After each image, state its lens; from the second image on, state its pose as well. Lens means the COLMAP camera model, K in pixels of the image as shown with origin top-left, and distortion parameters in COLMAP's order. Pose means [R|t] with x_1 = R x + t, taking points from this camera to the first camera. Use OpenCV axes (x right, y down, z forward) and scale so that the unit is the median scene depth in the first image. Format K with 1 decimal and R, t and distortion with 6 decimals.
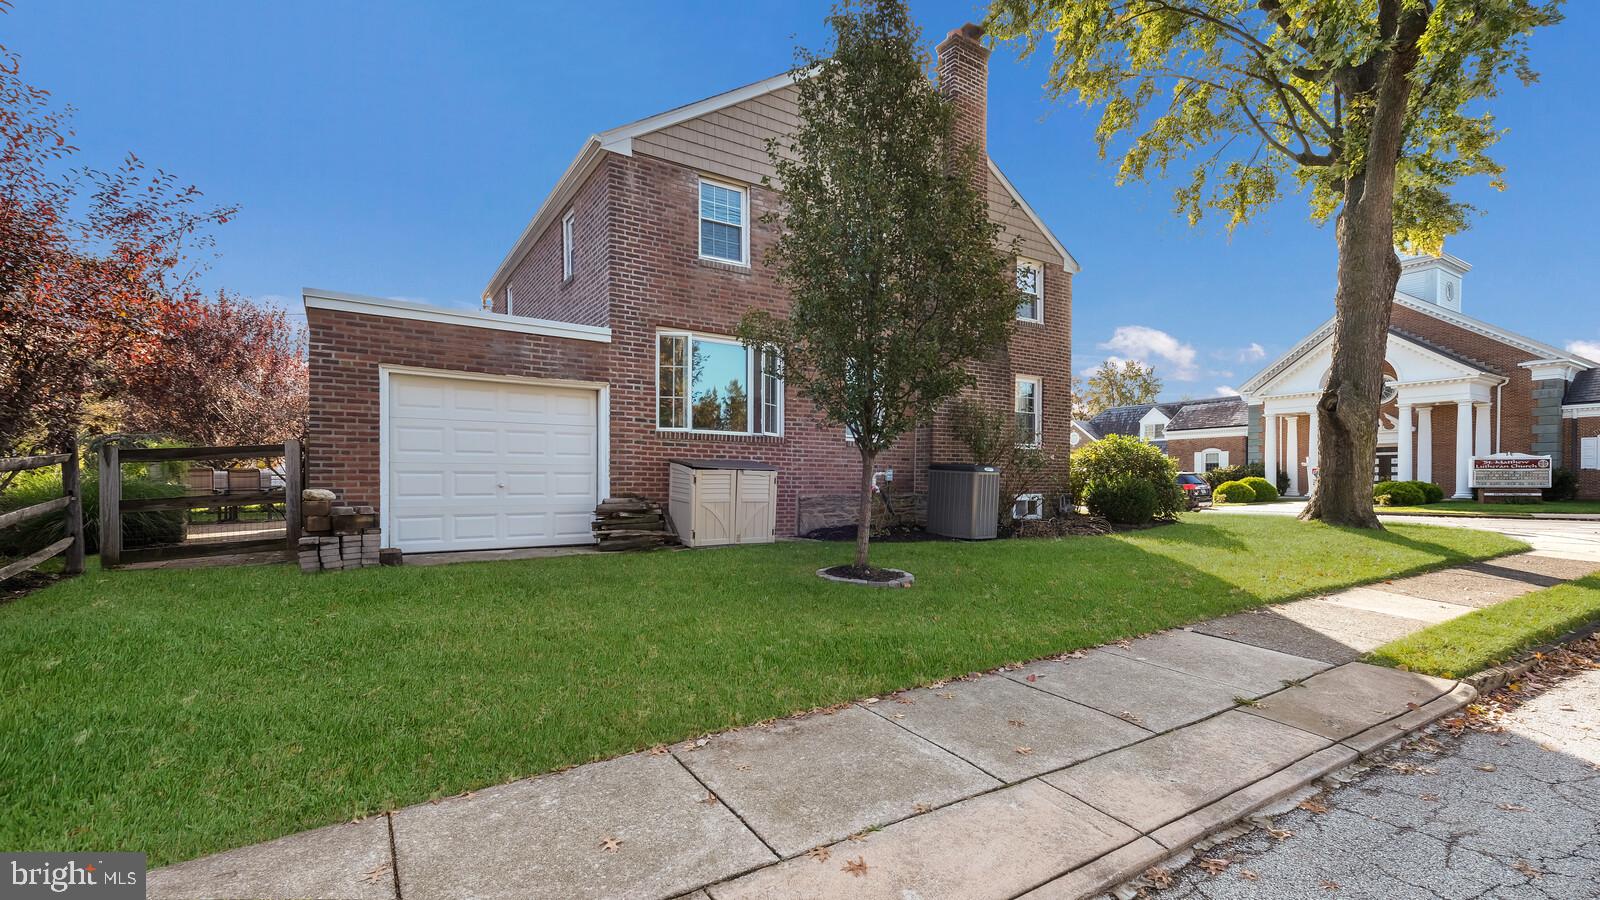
lens RADIAL K [[686.7, 0, 798.0], [0, 686.7, 481.3], [0, 0, 1]] dist [0.019432, 0.000226]
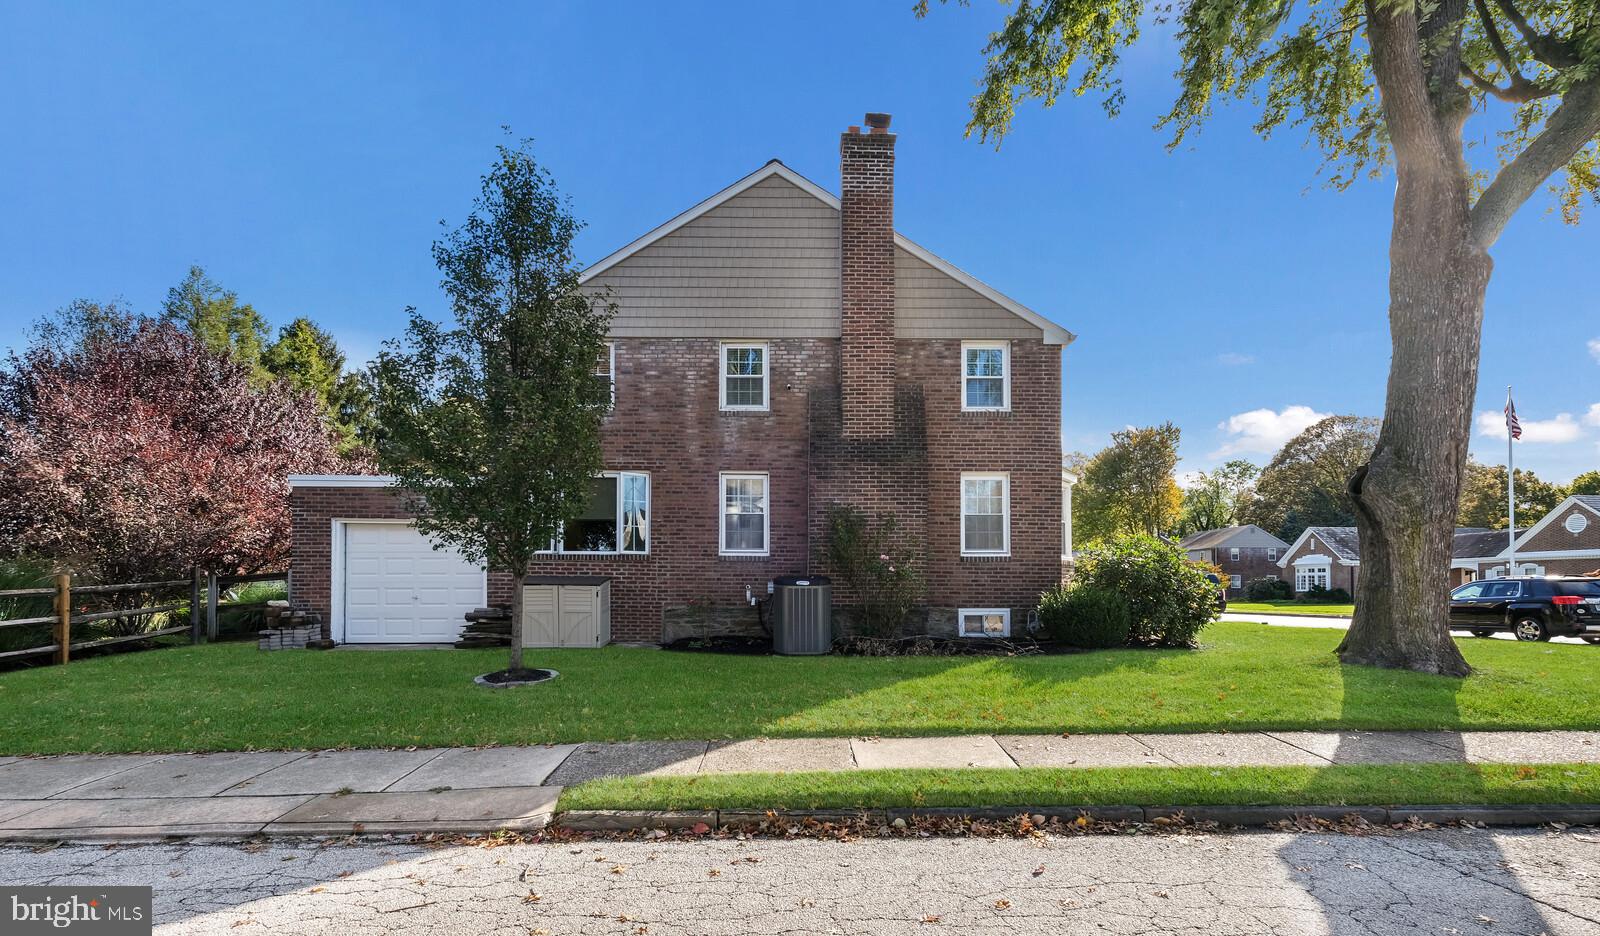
lens RADIAL K [[716.1, 0, 798.4], [0, 716.1, 559.6], [0, 0, 1]] dist [0.000759, 0.012760]
pose [[0.851359, -0.018990, -0.524240, 0.942417], [0.001756, 0.999442, -0.033351, -0.019770], [0.524581, 0.027473, 0.850917, 0.163897]]
